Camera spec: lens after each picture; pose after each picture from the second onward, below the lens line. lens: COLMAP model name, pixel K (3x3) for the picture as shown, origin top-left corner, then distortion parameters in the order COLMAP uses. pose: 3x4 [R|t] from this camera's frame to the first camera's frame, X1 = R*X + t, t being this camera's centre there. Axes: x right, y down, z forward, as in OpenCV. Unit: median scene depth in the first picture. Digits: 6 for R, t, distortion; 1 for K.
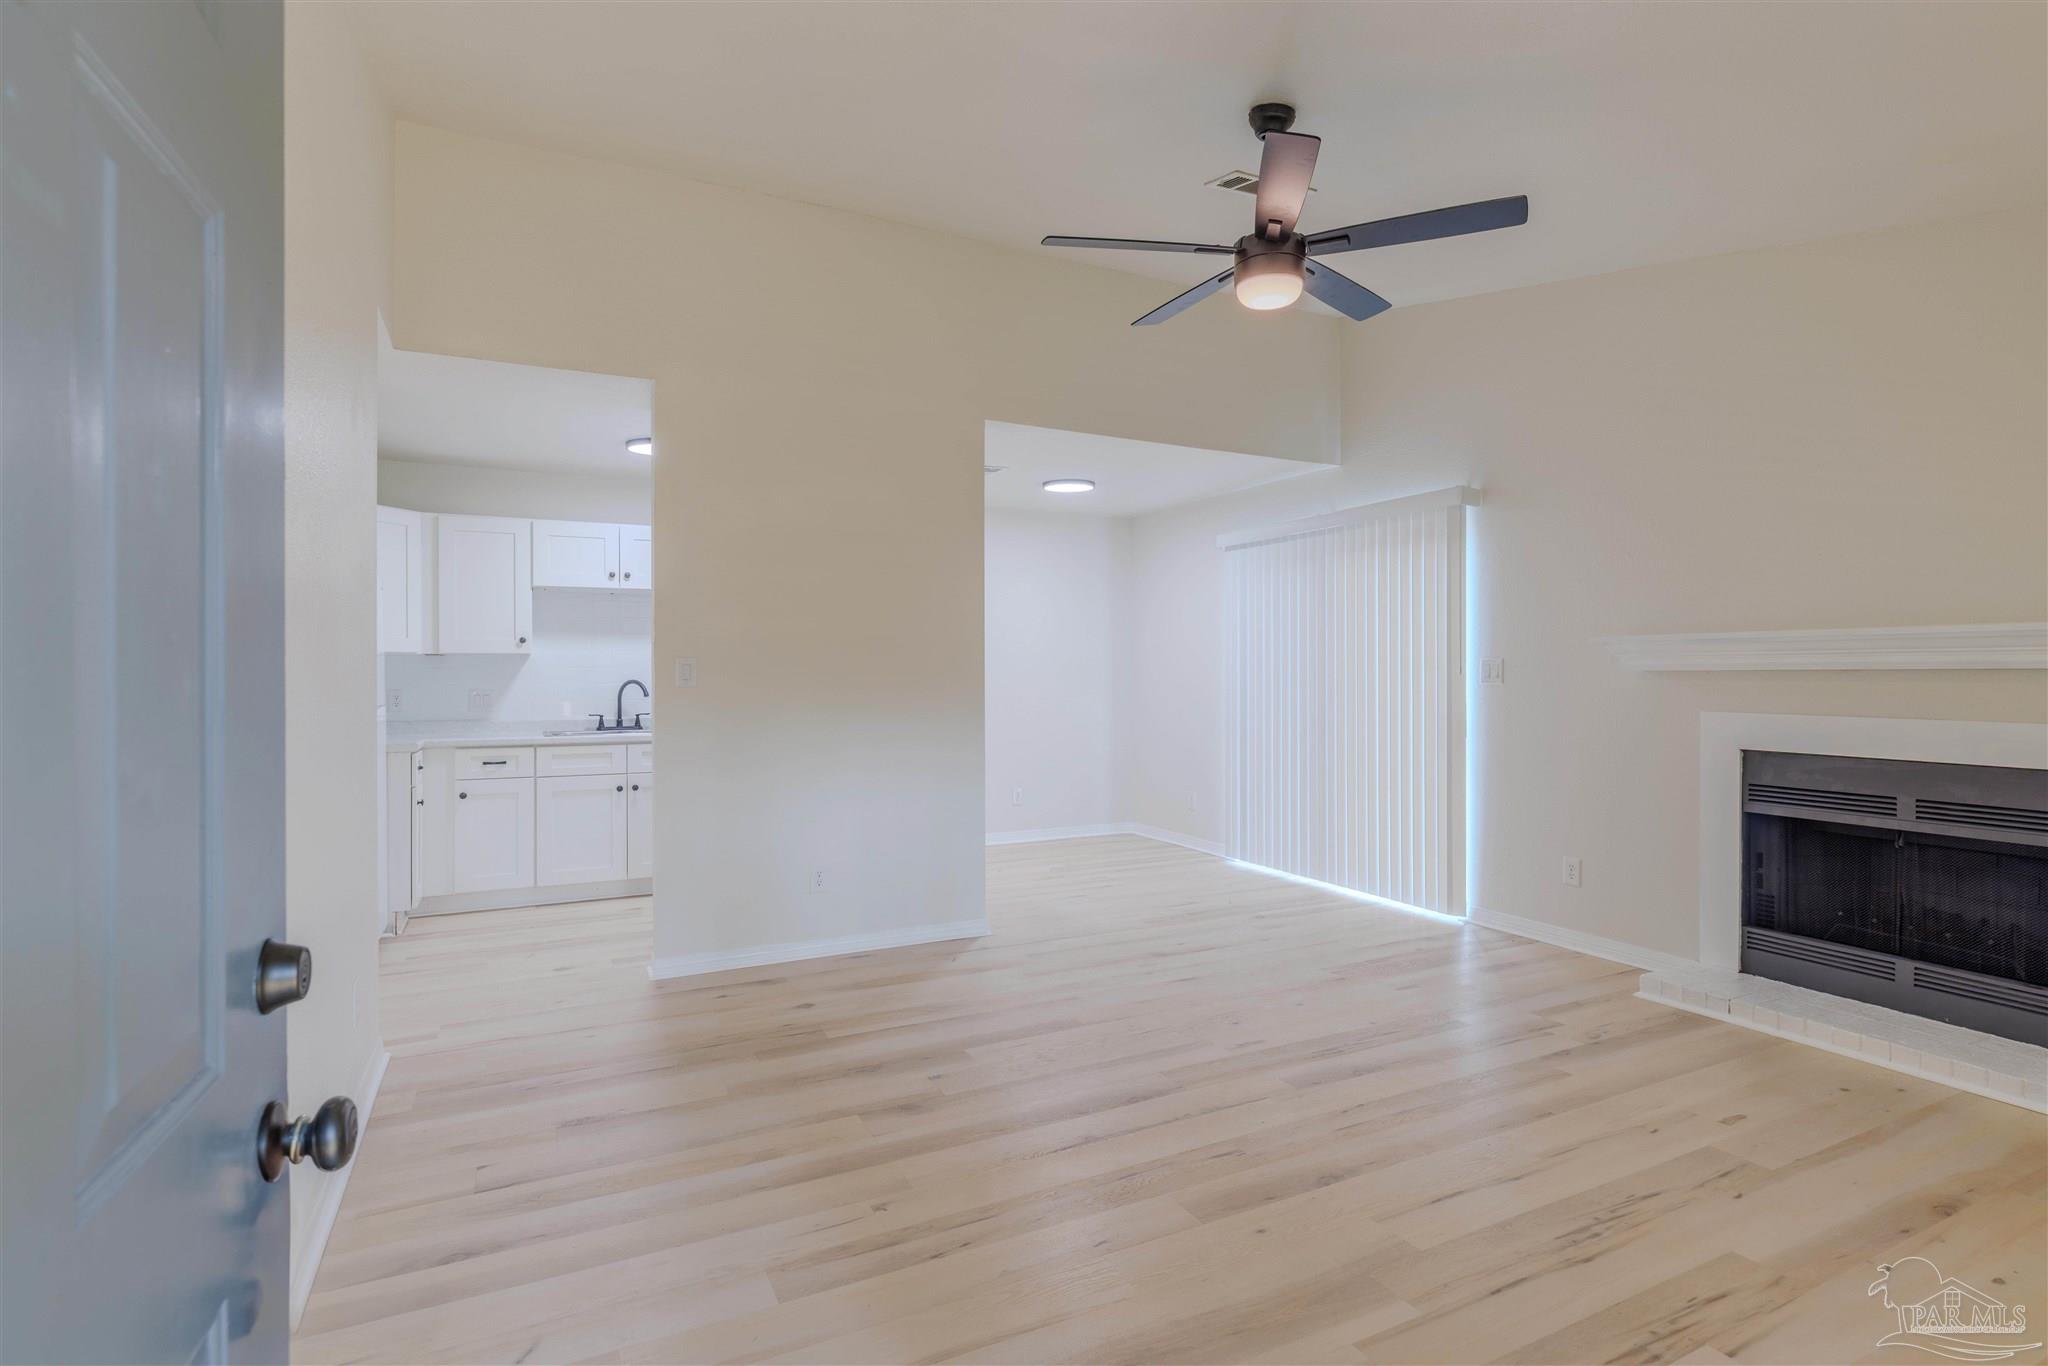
lens RADIAL K [[988.9, 0, 1020.2], [0, 988.9, 671.0], [0, 0, 1]] dist [0.000196, -0.000519]
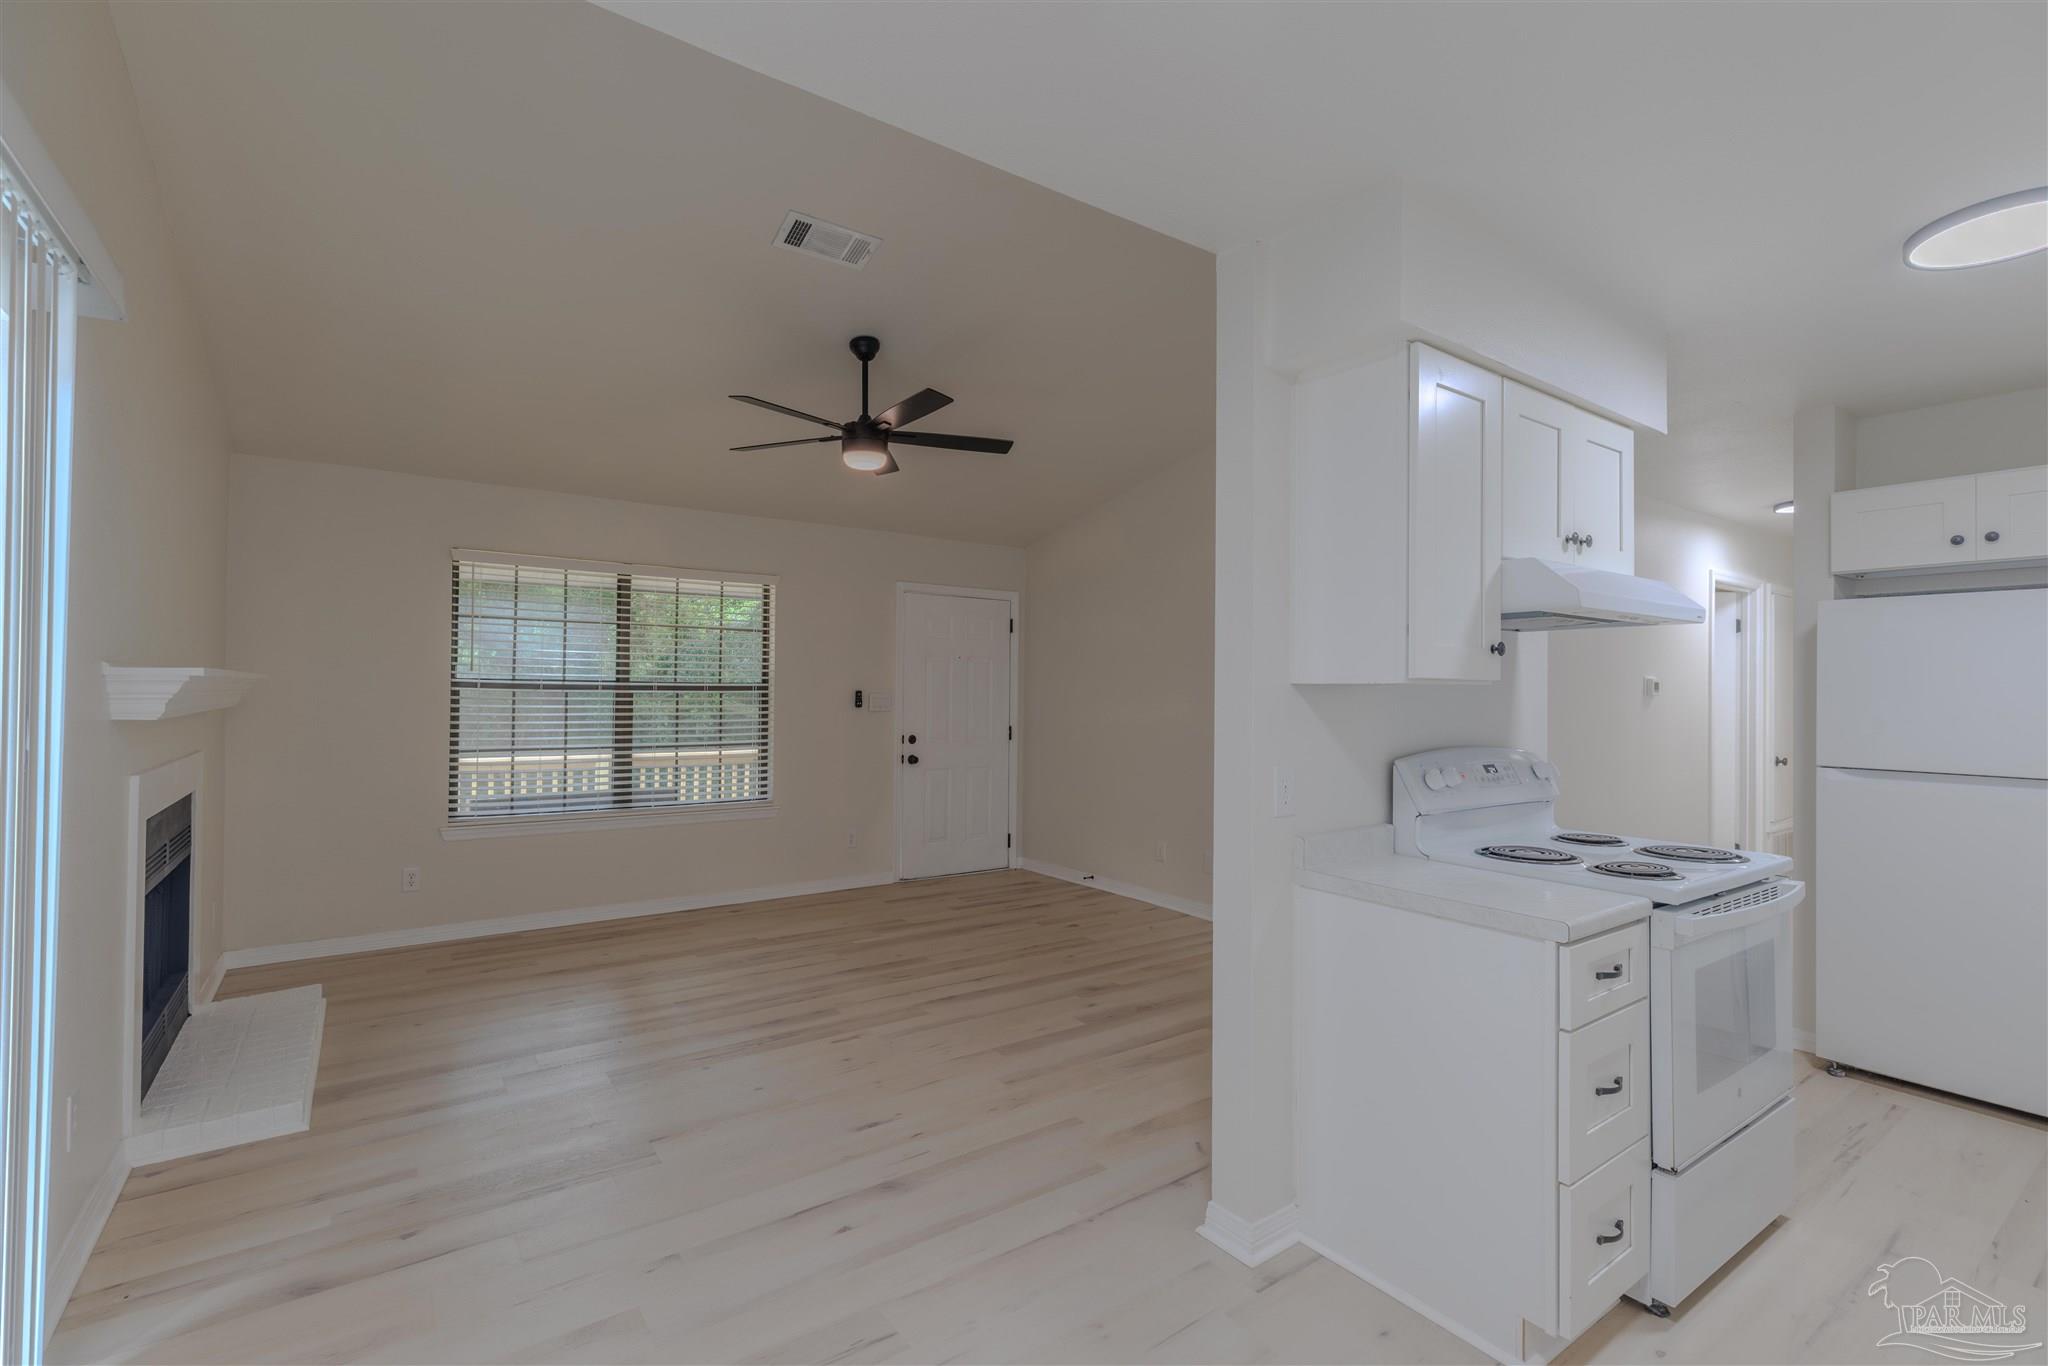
lens RADIAL K [[916.5, 0, 1015.9], [0, 916.5, 681.5], [0, 0, 1]] dist [0.006629, -0.000564]
pose [[-0.988094, -0.008318, -0.153628, 0.204199], [-0.006556, 0.999907, -0.011977, -0.026530], [0.153713, -0.010827, -0.988056, 2.081918]]
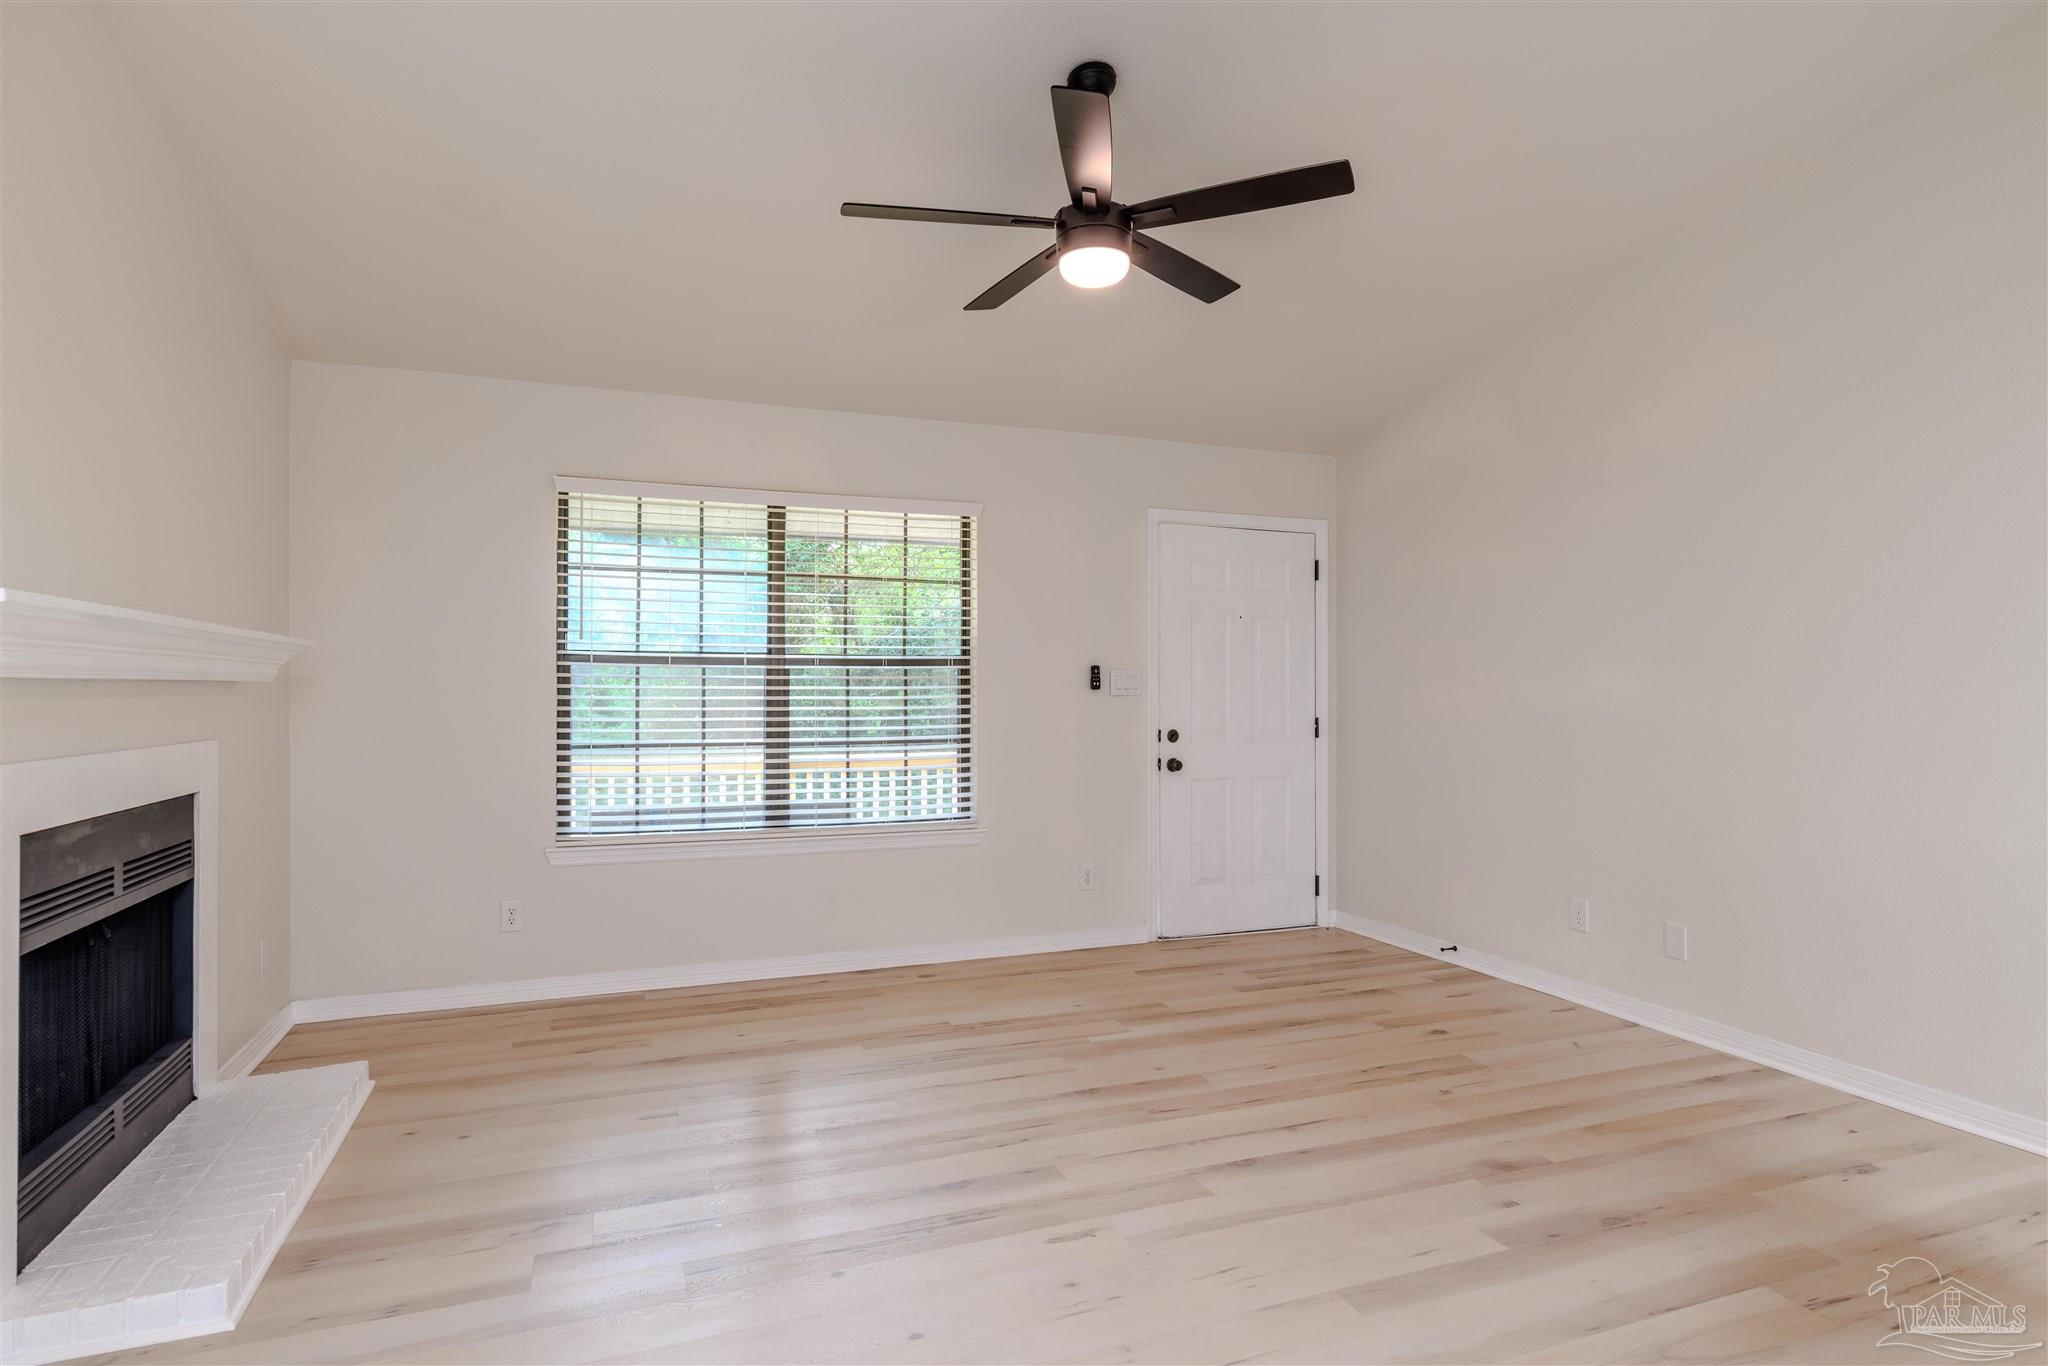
lens RADIAL K [[1086.2, 0, 1017.1], [0, 1086.2, 681.6], [0, 0, 1]] dist [0.001590, -0.002548]
pose [[-0.995481, 0.003108, 0.094906, 0.198086], [0.002327, 0.999963, -0.008333, 0.007935], [-0.094928, -0.008074, -0.995451, 1.733564]]
